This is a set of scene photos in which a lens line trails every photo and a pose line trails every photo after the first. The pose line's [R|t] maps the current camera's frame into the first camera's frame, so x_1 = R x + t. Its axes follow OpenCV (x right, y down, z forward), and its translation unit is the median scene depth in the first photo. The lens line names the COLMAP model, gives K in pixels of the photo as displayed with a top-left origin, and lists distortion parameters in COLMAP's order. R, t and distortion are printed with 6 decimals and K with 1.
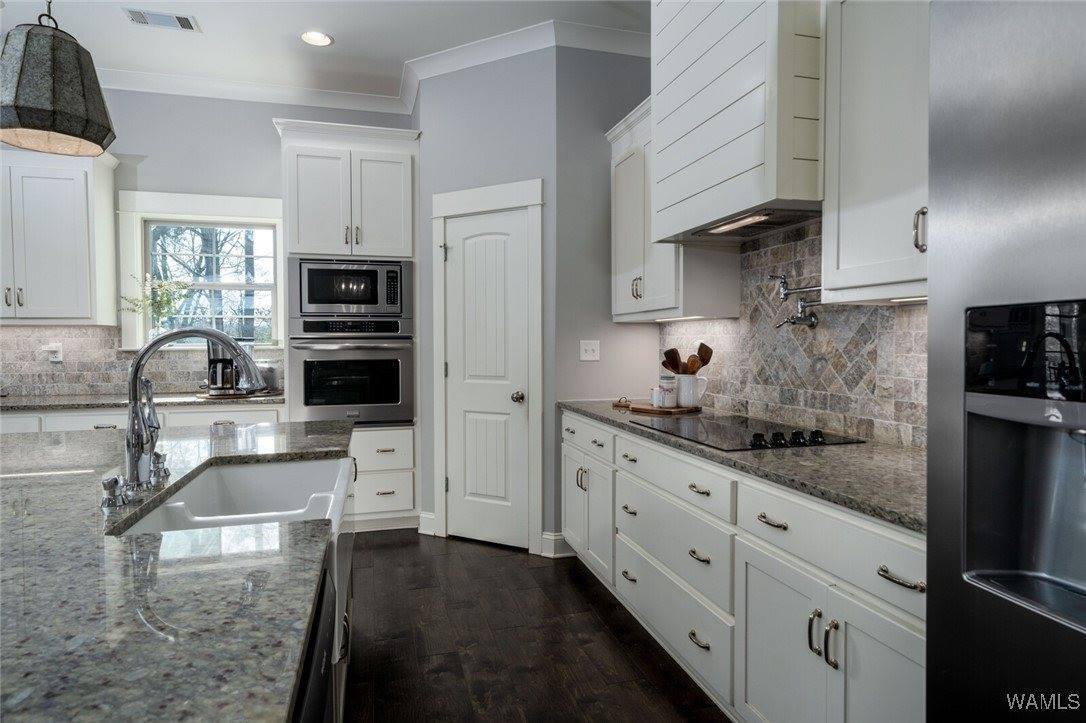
lens RADIAL K [[624.0, 0, 543.0], [0, 624.0, 361.5], [0, 0, 1]] dist [0.005432, 0.001662]
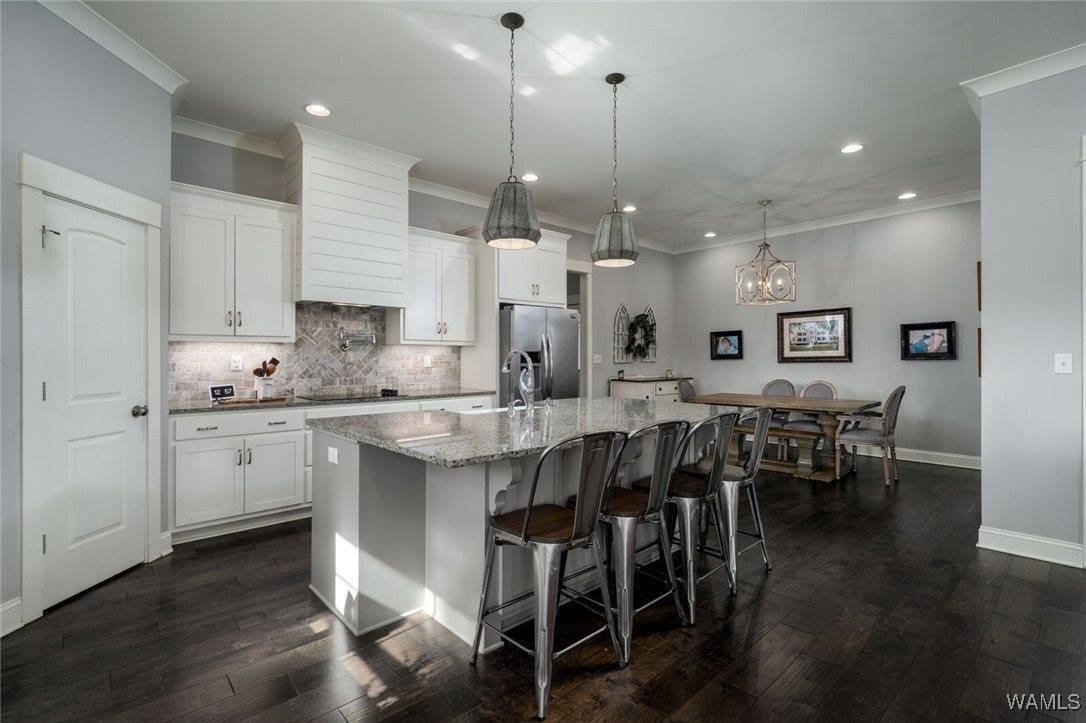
lens RADIAL K [[500.5, 0, 543.0], [0, 500.5, 361.5], [0, 0, 1]] dist [0.000203, 0.000499]
pose [[-0.463581, -0.003966, 0.886046, -0.995583], [0.028697, 0.999398, 0.019488, -0.018580], [-0.885590, 0.034461, -0.463188, 0.756853]]
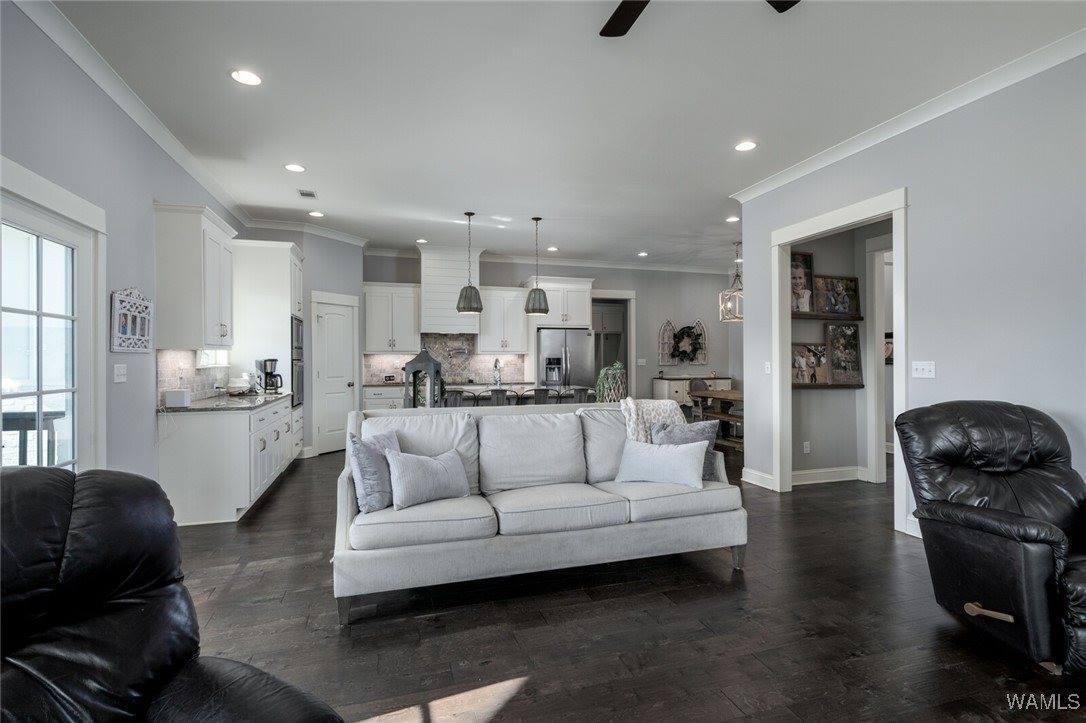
lens RADIAL K [[532.9, 0, 543.0], [0, 532.9, 361.5], [0, 0, 1]] dist [-0.001289, -0.000004]
pose [[-0.035394, -0.002413, 0.999371, -2.013269], [0.031094, 0.999510, 0.003515, -0.013928], [-0.998890, 0.031198, -0.035302, 0.311797]]
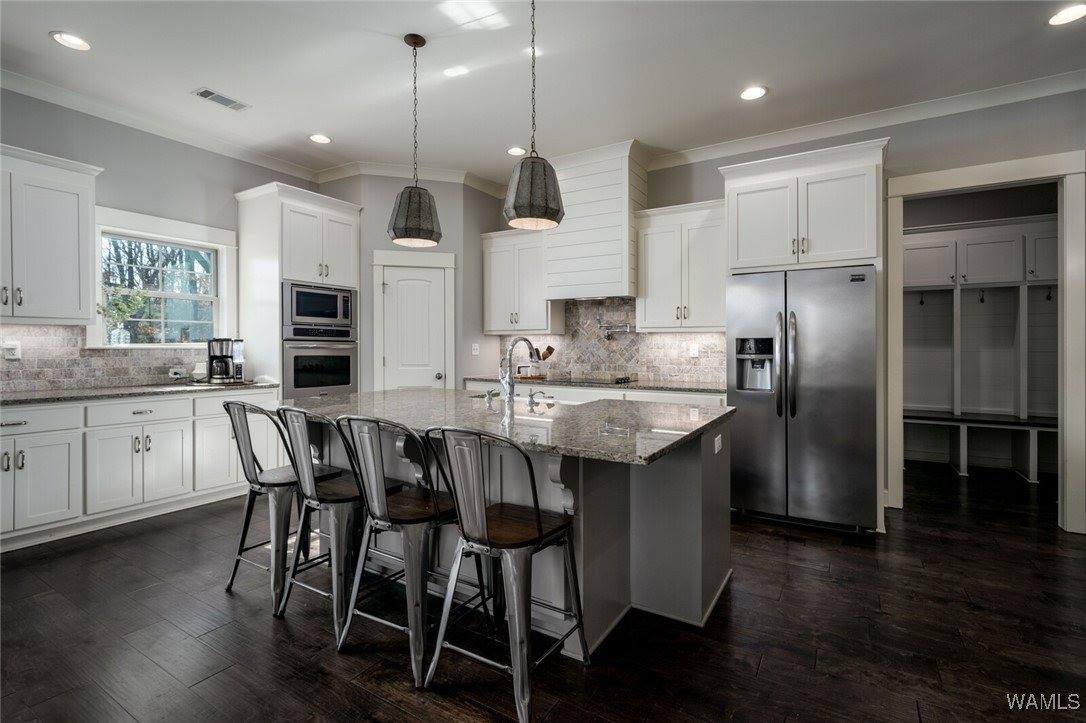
lens RADIAL K [[498.7, 0, 545.7], [0, 498.7, 351.4], [0, 0, 1]] dist [-0.000198, 0.000271]
pose [[0.725749, 0.000781, 0.687960, -0.741144], [0.014376, 0.999764, -0.016300, 0.014249], [-0.687810, 0.021720, 0.725566, -0.203085]]
